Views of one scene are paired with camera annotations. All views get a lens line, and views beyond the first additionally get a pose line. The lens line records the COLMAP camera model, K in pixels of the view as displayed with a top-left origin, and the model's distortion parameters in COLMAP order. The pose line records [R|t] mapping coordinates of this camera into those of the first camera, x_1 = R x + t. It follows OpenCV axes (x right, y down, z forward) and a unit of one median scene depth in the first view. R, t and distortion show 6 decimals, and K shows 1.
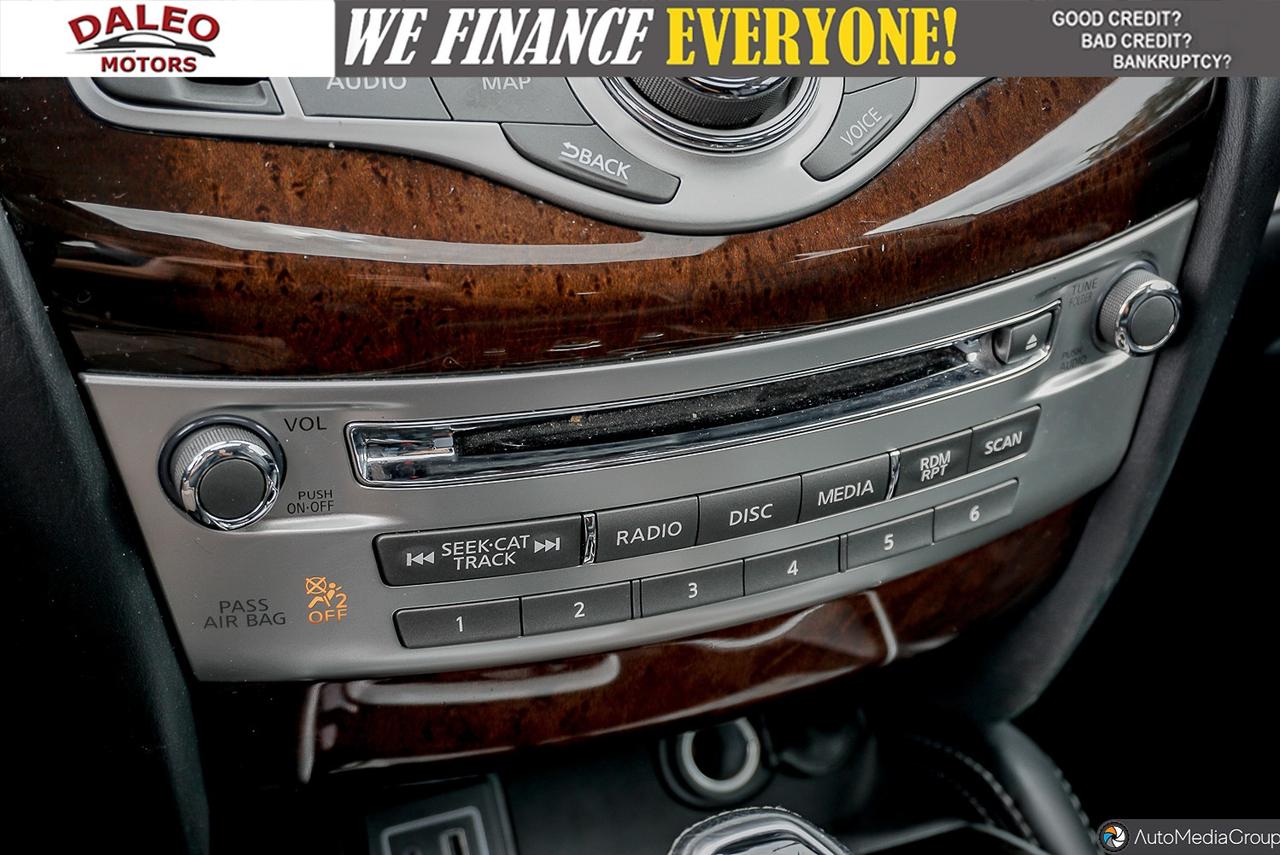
lens RADIAL K [[1849.8, 0, 640.0], [0, 1849.8, 427.5], [0, 0, 1]] dist [-0.002870, 0.034069]
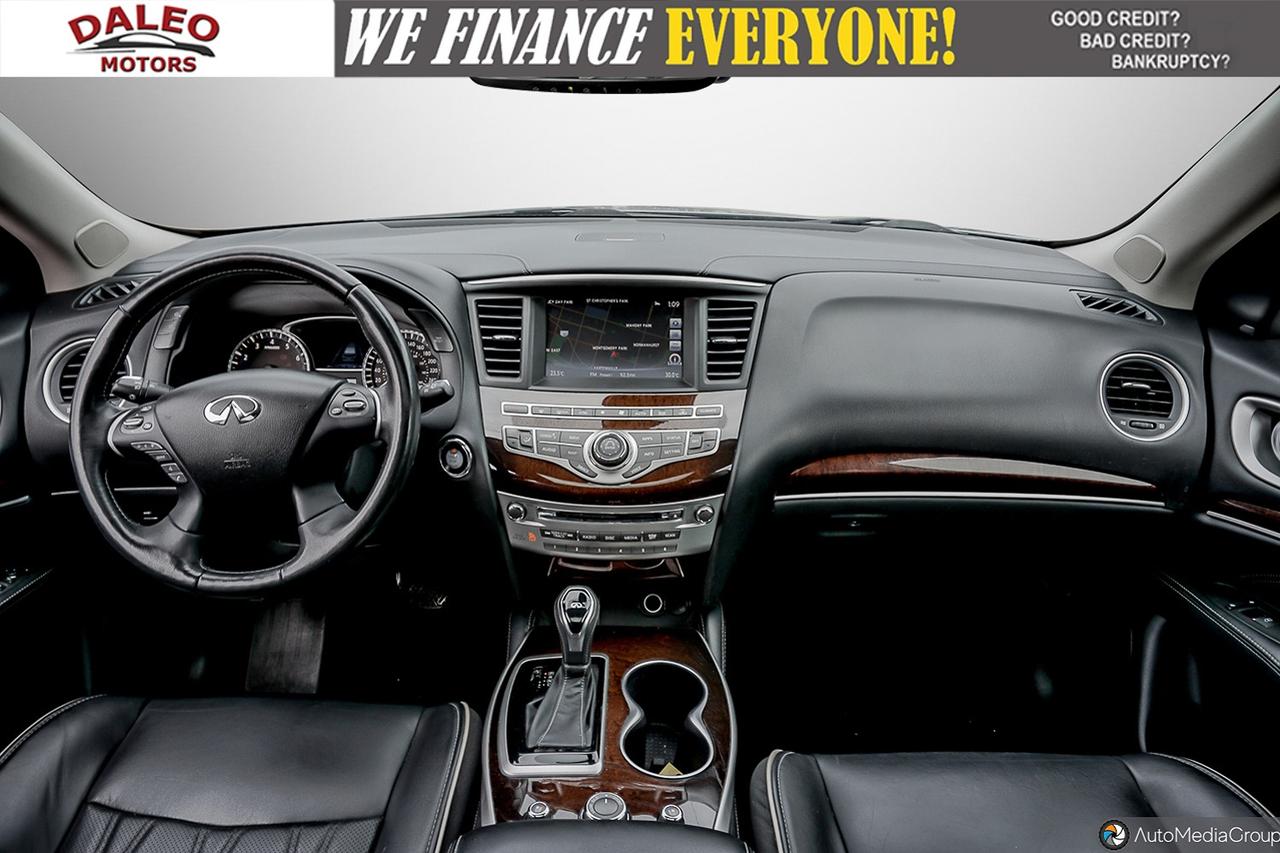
lens RADIAL K [[873.9, 0, 640.0], [0, 873.9, 426.5], [0, 0, 1]] dist [-0.034661, 0.000125]
pose [[0.915691, 0.140449, -0.376543, 1.082886], [-0.185483, 0.978882, -0.085945, -0.069249], [0.356520, 0.148541, 0.922404, -1.385619]]
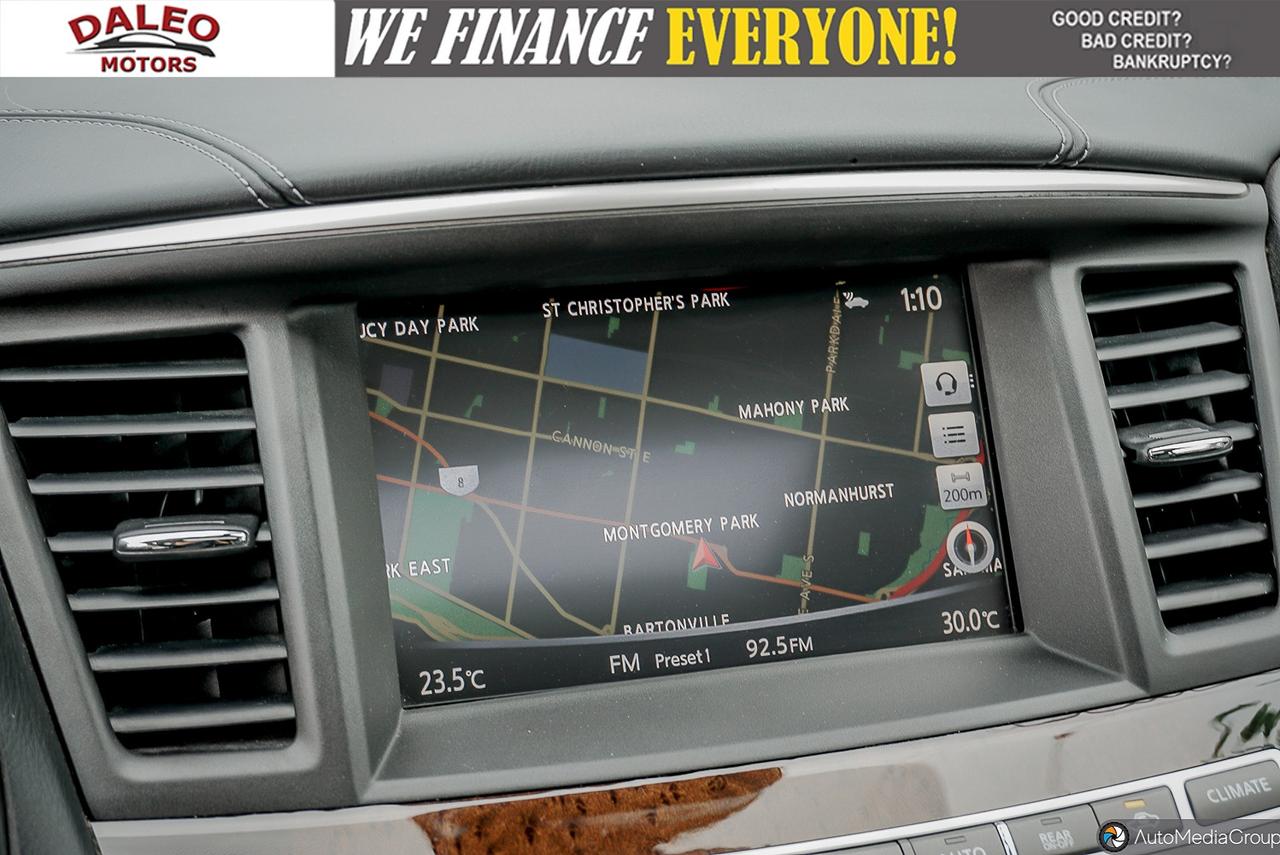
lens RADIAL K [[2017.8, 0, 640.0], [0, 2017.8, 427.5], [0, 0, 1]] dist [0.002167, -0.017486]
pose [[0.995285, 0.029818, -0.092296, -0.020396], [-0.045662, 0.983572, -0.174643, -0.371244], [0.085572, 0.178034, 0.980297, -0.199020]]
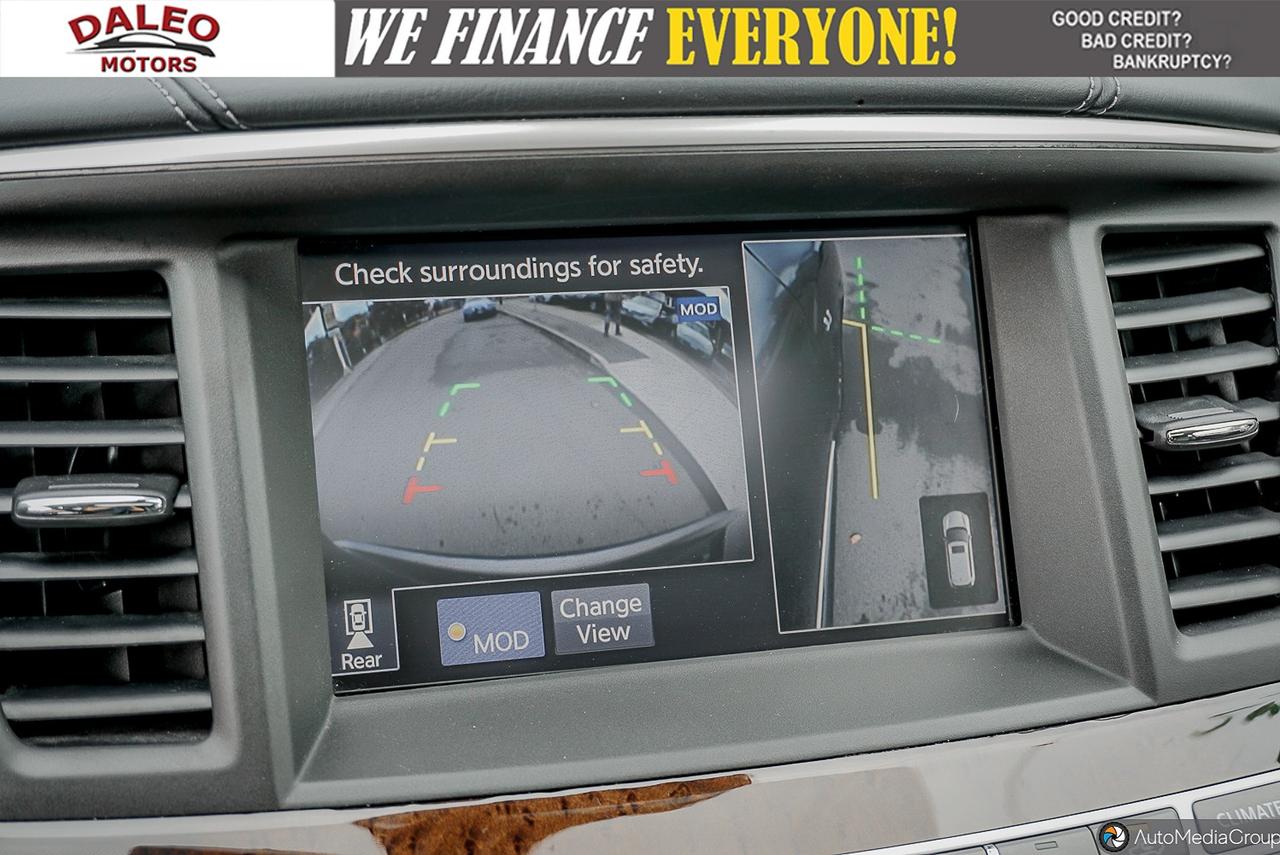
lens RADIAL K [[2017.8, 0, 640.0], [0, 2017.8, 427.5], [0, 0, 1]] dist [0.002167, -0.017486]
pose [[0.994737, 0.072148, -0.072758, -0.036653], [-0.080614, 0.989364, -0.121081, -0.438750], [0.063249, 0.126309, 0.989973, -0.074005]]
